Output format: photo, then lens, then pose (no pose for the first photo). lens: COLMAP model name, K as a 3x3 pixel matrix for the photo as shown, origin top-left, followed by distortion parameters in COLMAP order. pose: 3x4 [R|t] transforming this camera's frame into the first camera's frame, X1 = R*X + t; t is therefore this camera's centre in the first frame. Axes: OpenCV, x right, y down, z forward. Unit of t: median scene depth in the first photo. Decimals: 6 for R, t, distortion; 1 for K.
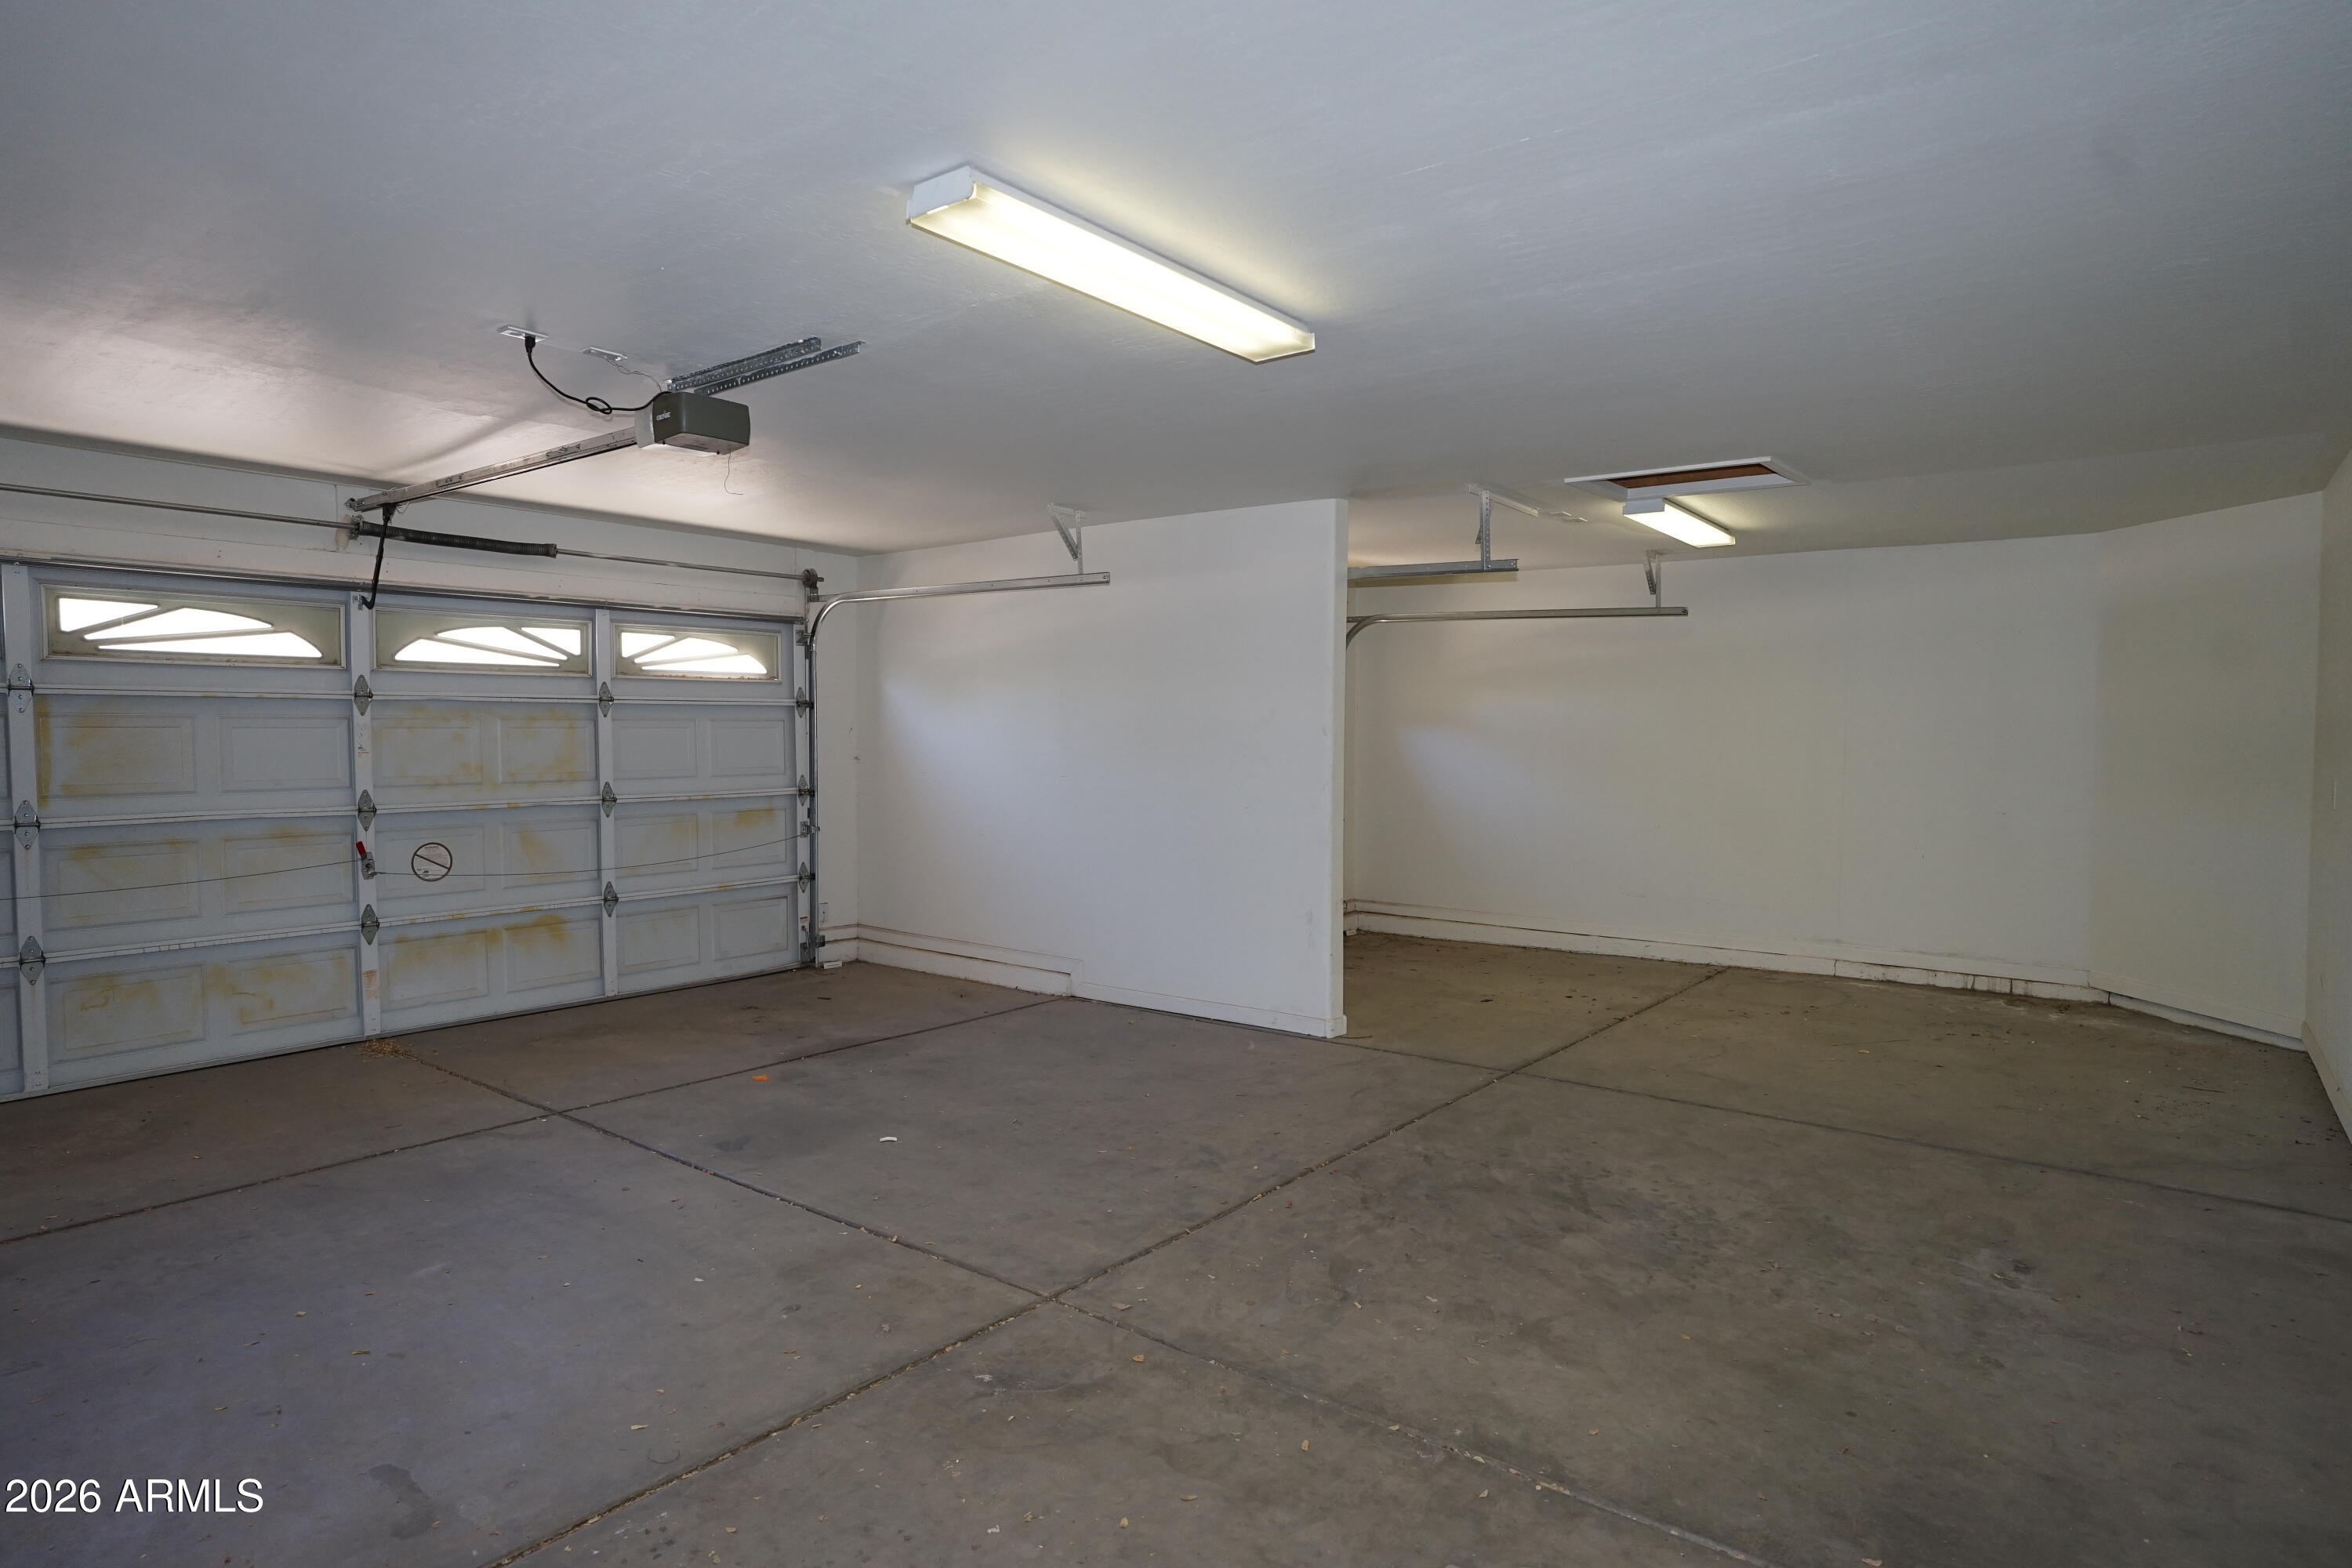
lens RADIAL K [[1297.5, 0, 1182.9], [0, 1297.5, 791.6], [0, 0, 1]] dist [-0.005866, 0.009564]
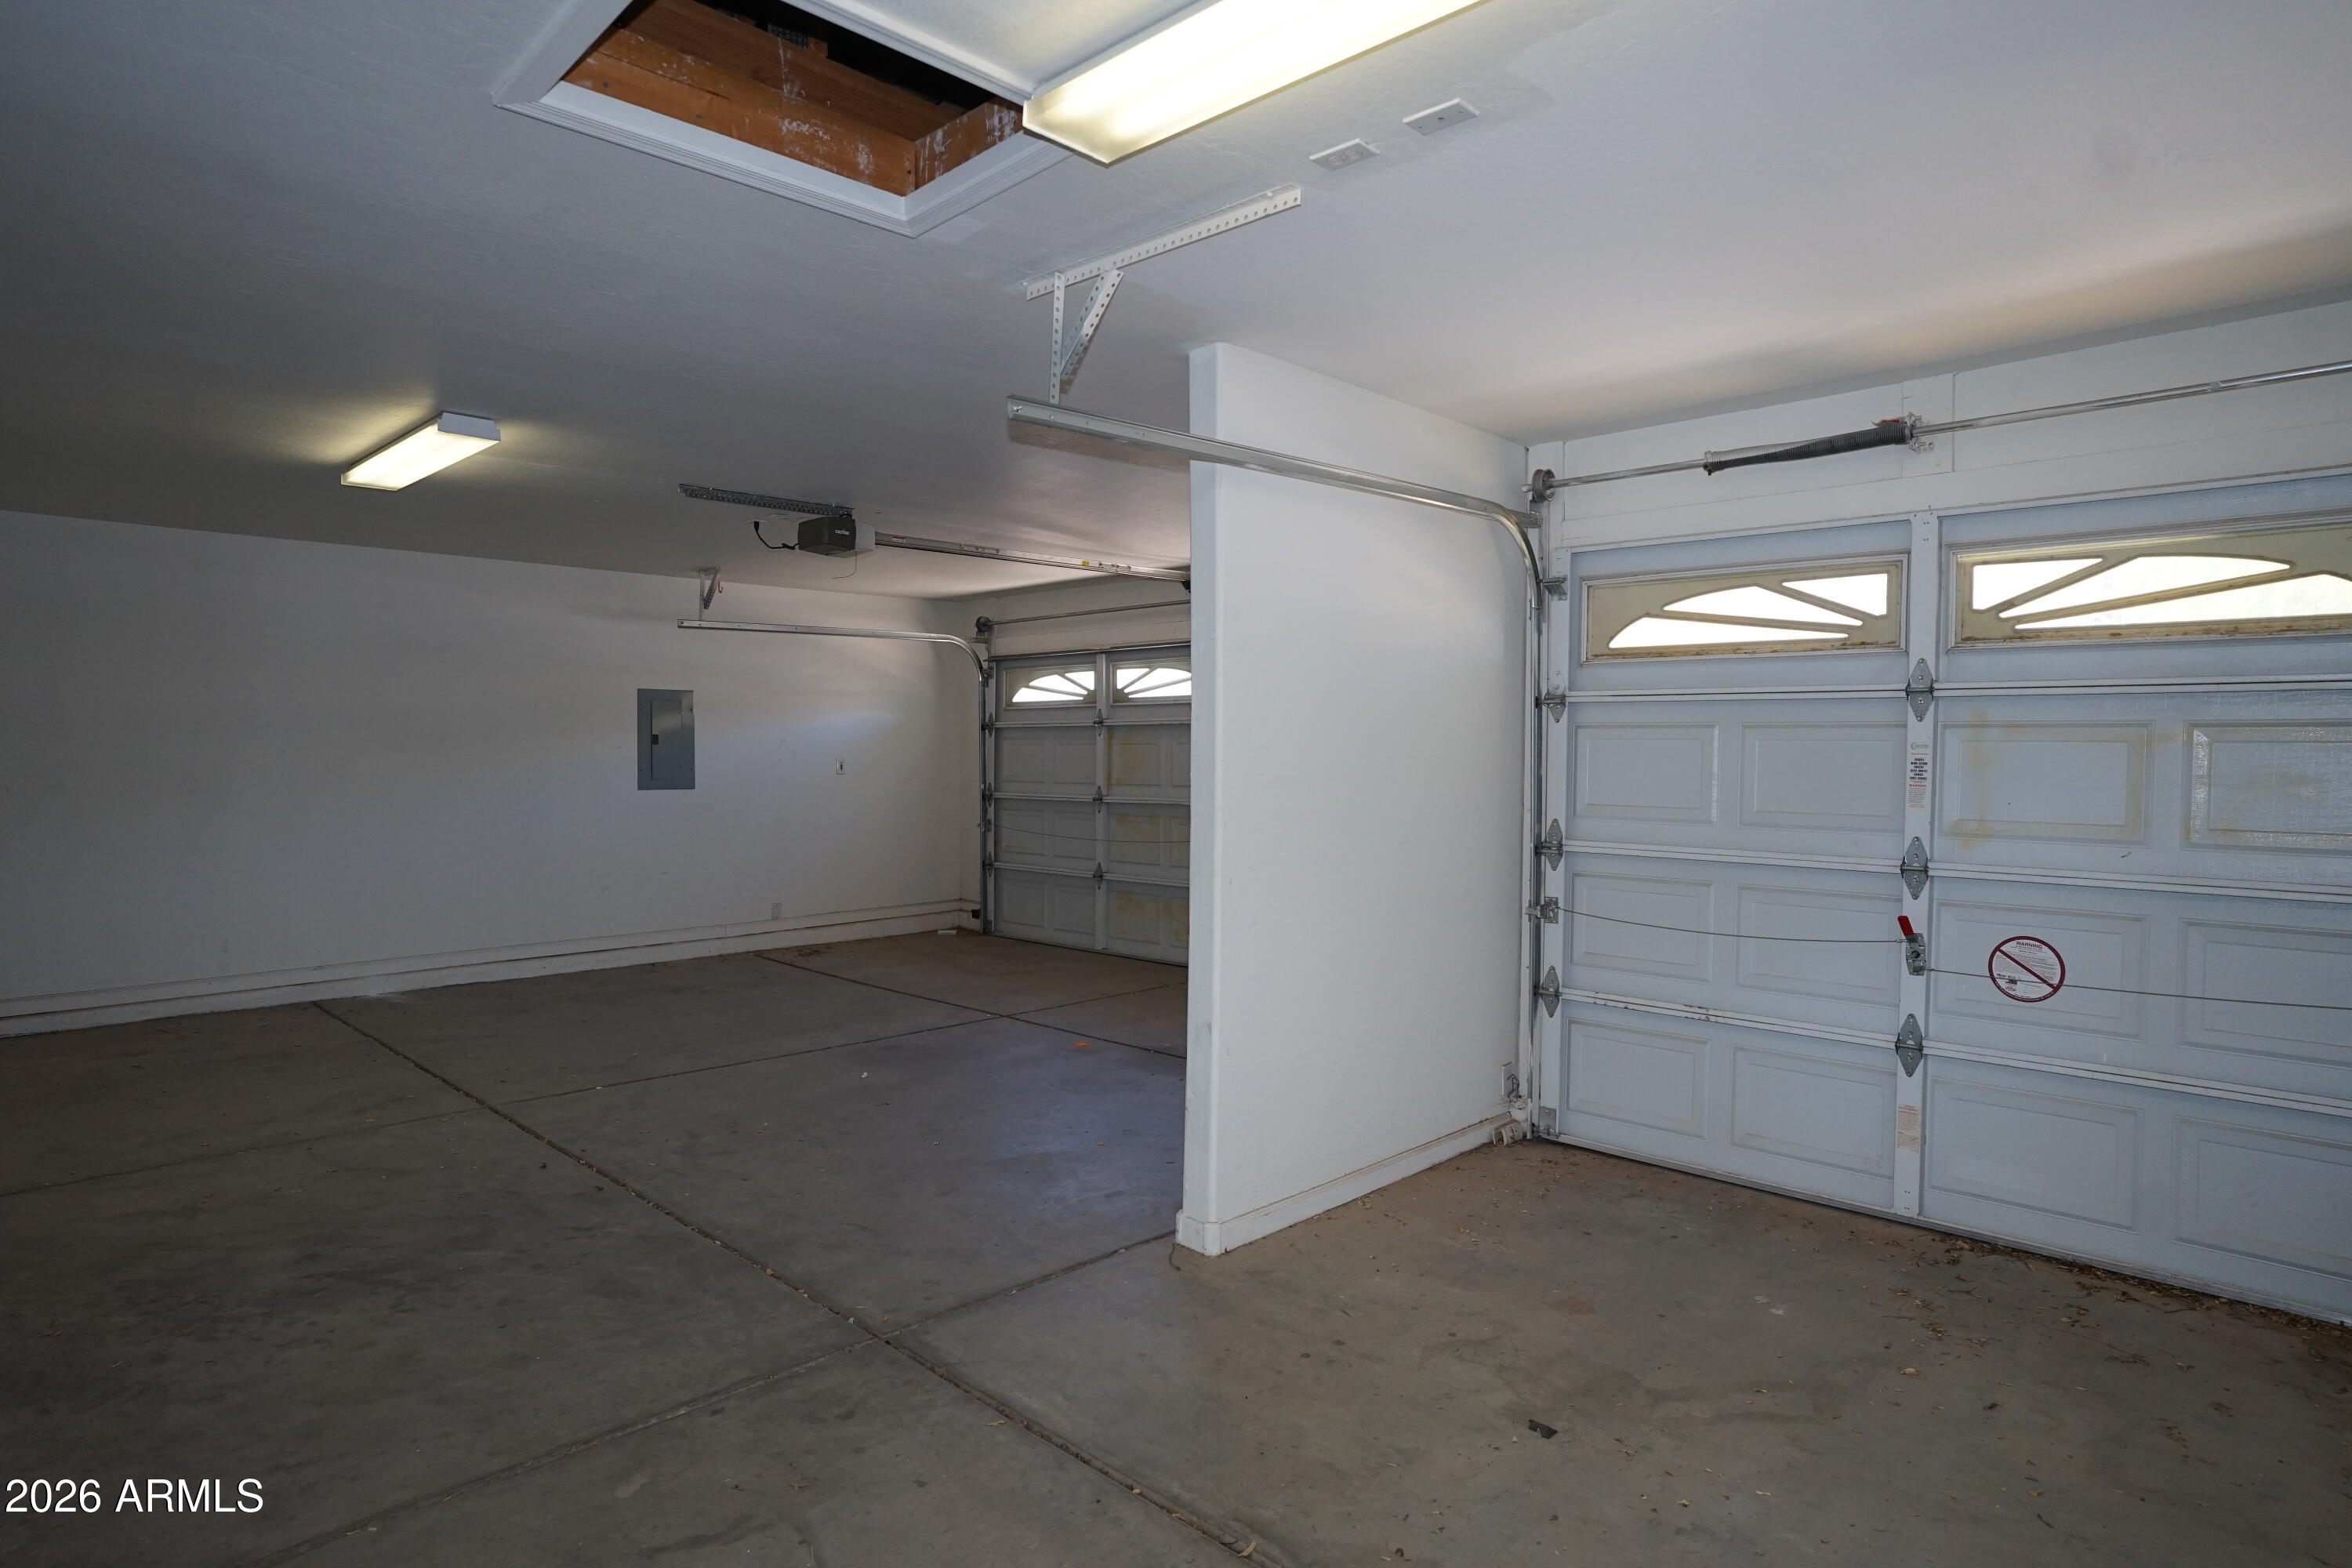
lens RADIAL K [[1297.5, 0, 1187.4], [0, 1297.5, 773.0], [0, 0, 1]] dist [-0.005866, 0.009564]
pose [[-0.114656, 0.015635, -0.993282, 0.894474], [-0.051222, 0.998453, 0.021629, -0.057093], [0.992084, 0.053358, -0.113678, 1.325160]]
